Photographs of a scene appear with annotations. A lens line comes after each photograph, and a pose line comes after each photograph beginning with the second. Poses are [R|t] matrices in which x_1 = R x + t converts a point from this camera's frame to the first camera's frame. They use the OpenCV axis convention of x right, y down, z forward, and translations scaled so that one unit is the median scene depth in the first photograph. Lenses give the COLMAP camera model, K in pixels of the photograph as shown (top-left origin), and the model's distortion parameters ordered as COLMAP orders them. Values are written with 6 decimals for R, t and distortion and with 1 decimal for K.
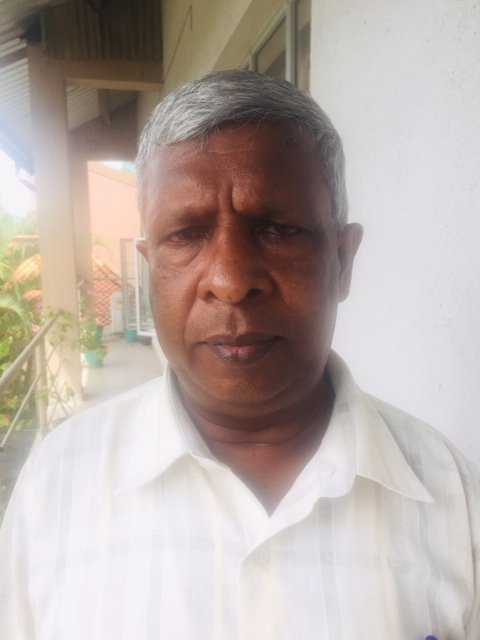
lens RADIAL K [[547.7, 0, 243.5], [0, 547.7, 316.6], [0, 0, 1]] dist [0.052296, -0.077260]
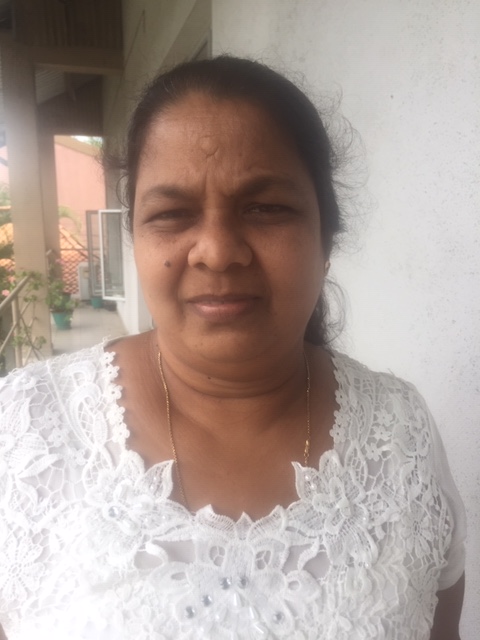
lens RADIAL K [[547.7, 0, 241.3], [0, 547.7, 320.2], [0, 0, 1]] dist [0.052296, -0.077260]
pose [[0.998711, 0.006088, 0.050387, 0.039455], [-0.008503, 0.998818, 0.047864, 0.027078], [-0.050036, -0.048230, 0.997582, -0.150237]]
